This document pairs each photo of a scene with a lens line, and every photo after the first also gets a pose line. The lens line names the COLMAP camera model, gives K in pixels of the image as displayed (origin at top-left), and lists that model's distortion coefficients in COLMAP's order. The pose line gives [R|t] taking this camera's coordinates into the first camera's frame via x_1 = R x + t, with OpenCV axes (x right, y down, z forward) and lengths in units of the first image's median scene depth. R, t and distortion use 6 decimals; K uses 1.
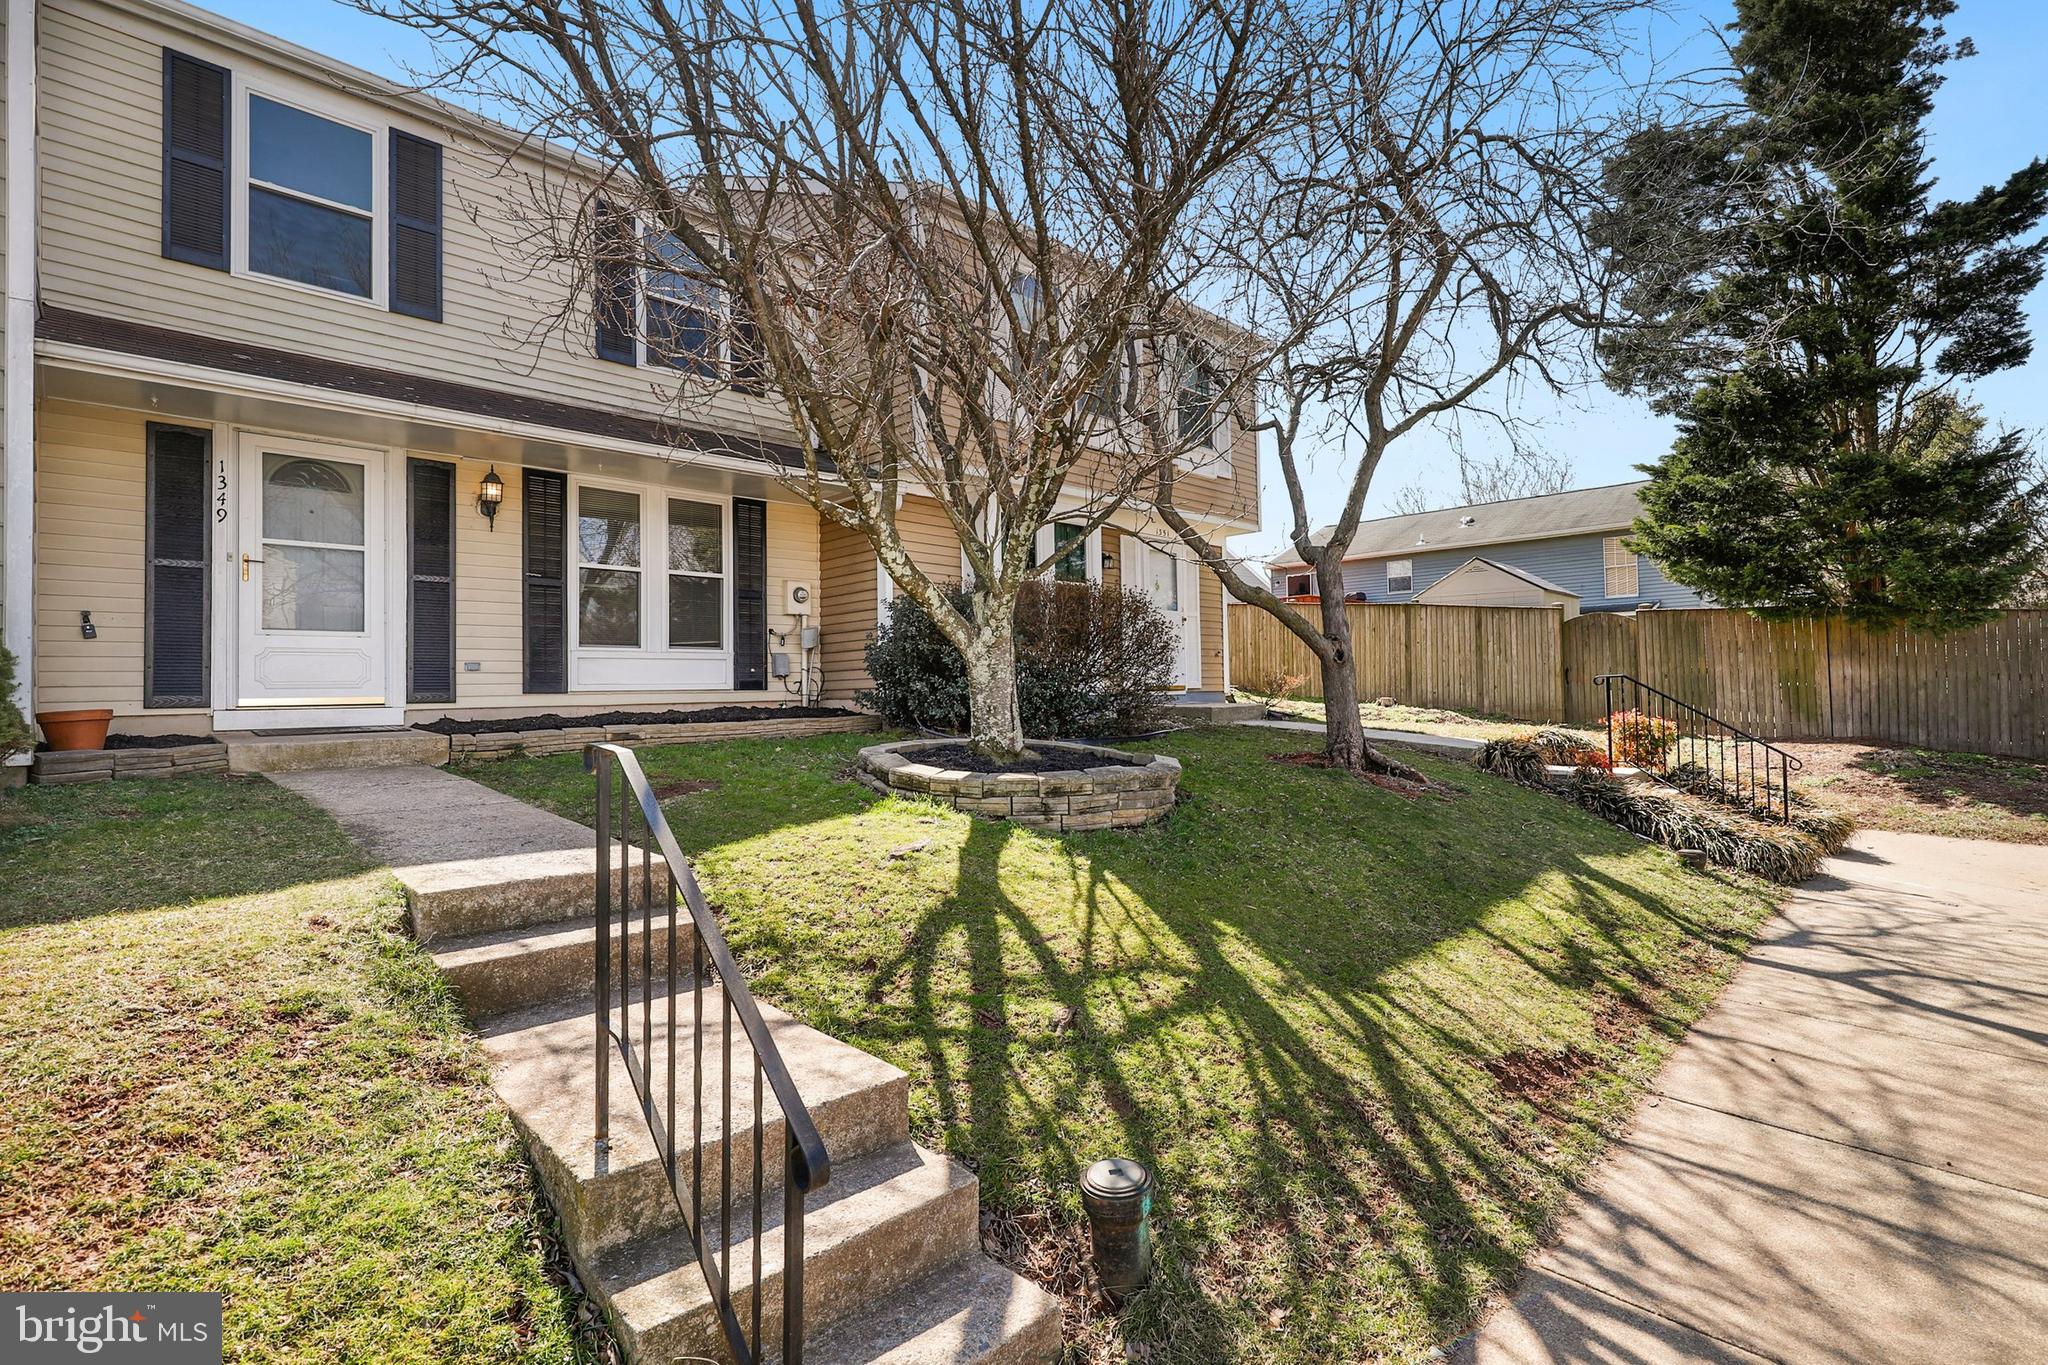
lens RADIAL K [[979.9, 0, 1044.9], [0, 979.9, 666.1], [0, 0, 1]] dist [-0.002983, 0.001261]
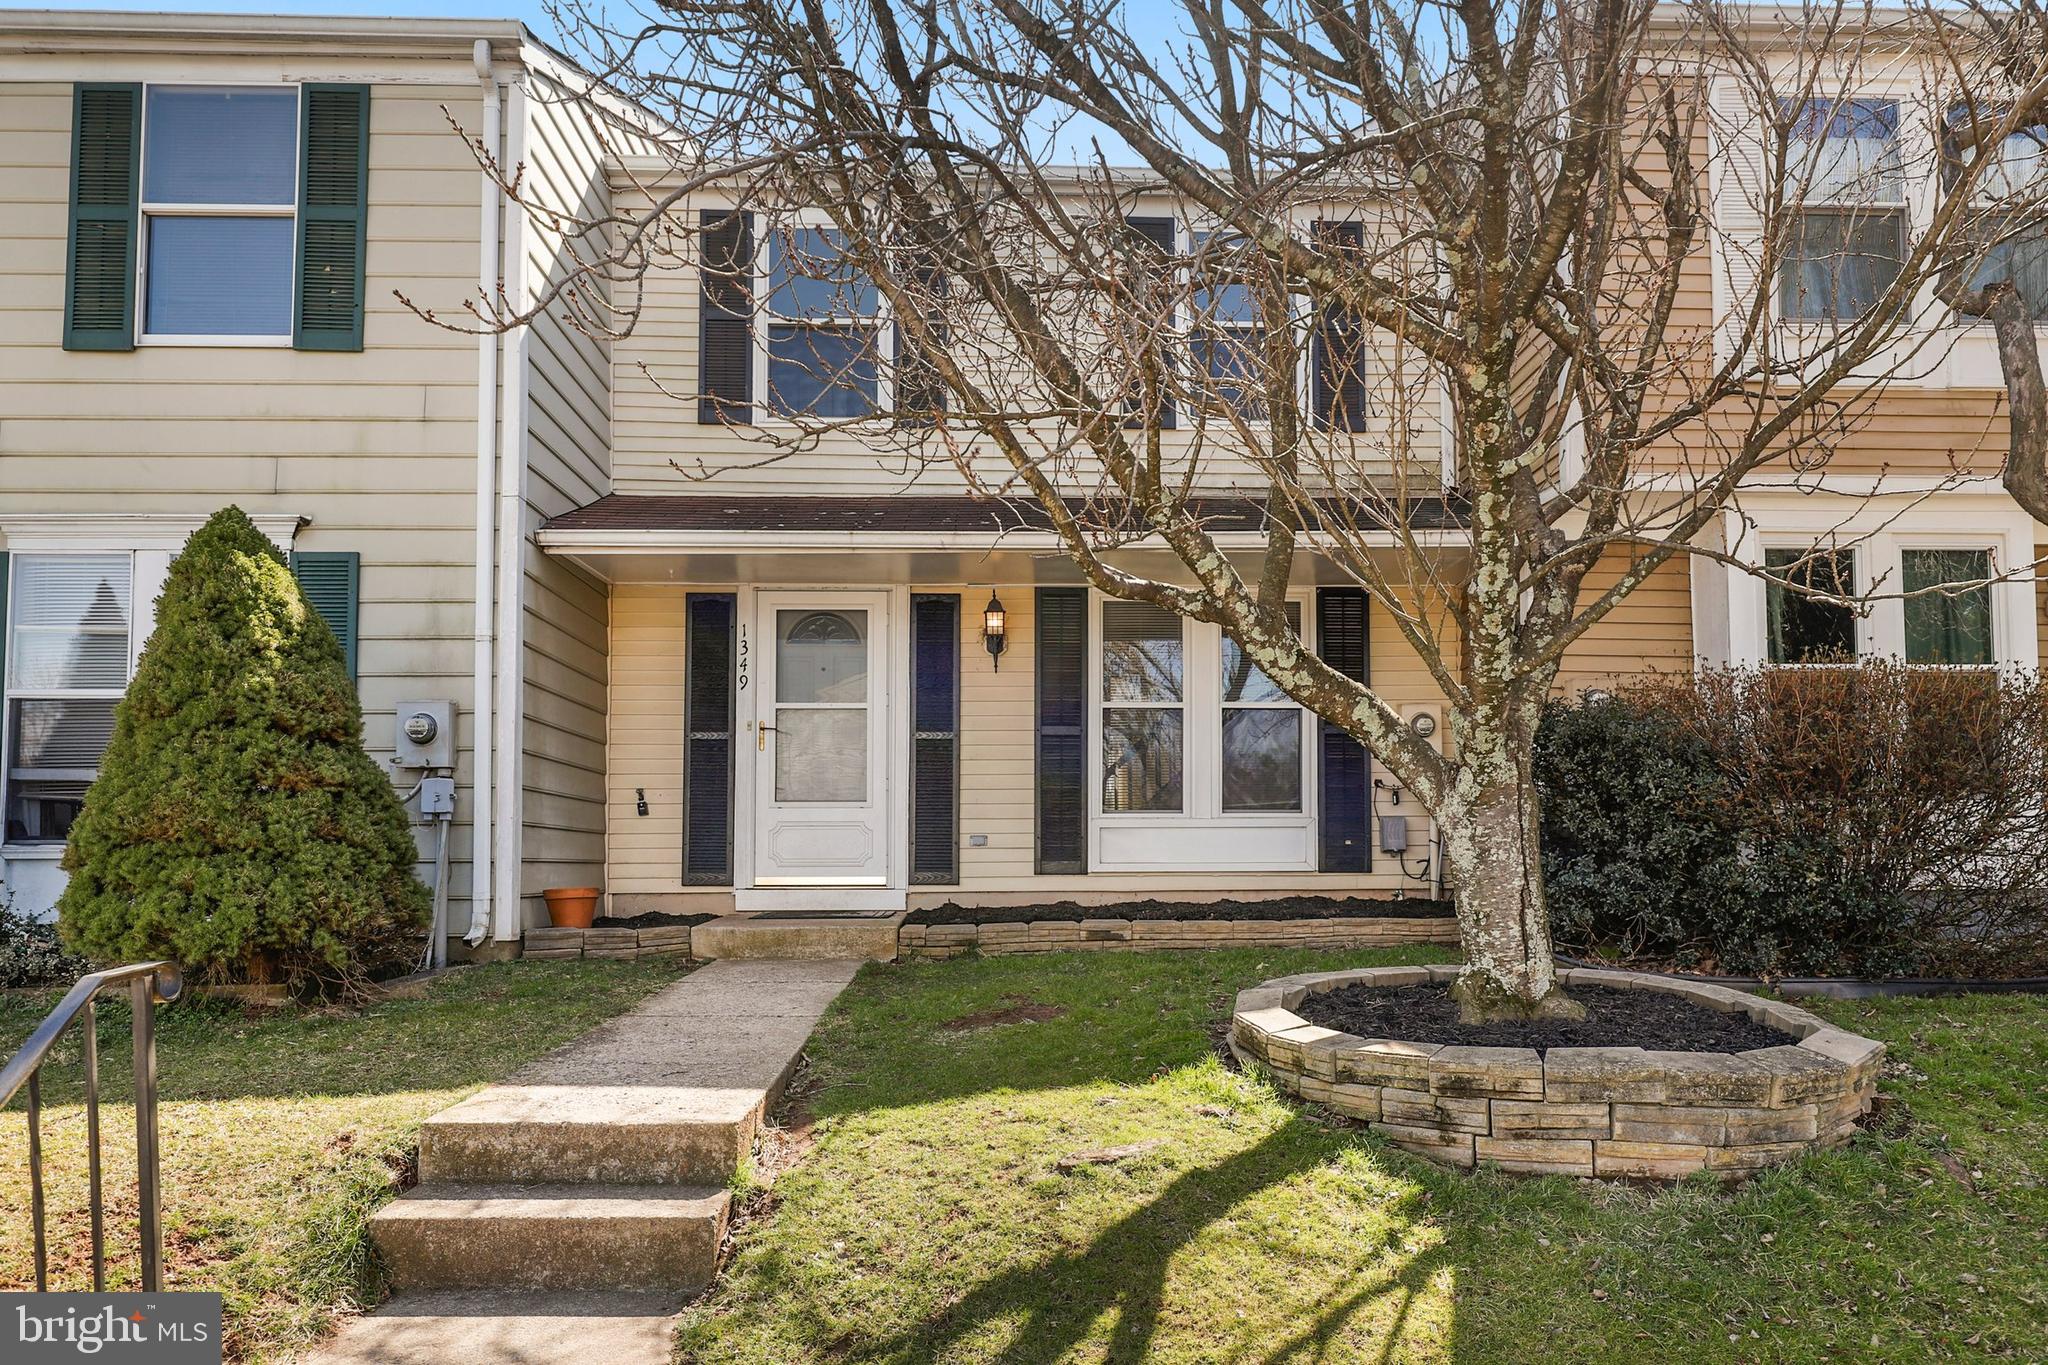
lens RADIAL K [[1352.7, 0, 1006.7], [0, 1352.7, 806.3], [0, 0, 1]] dist [-0.019023, -0.001589]
pose [[0.717399, -0.021893, -0.696319, 0.237163], [0.009338, 0.999718, -0.021812, -0.003475], [0.696600, 0.009145, 0.717401, 0.235082]]
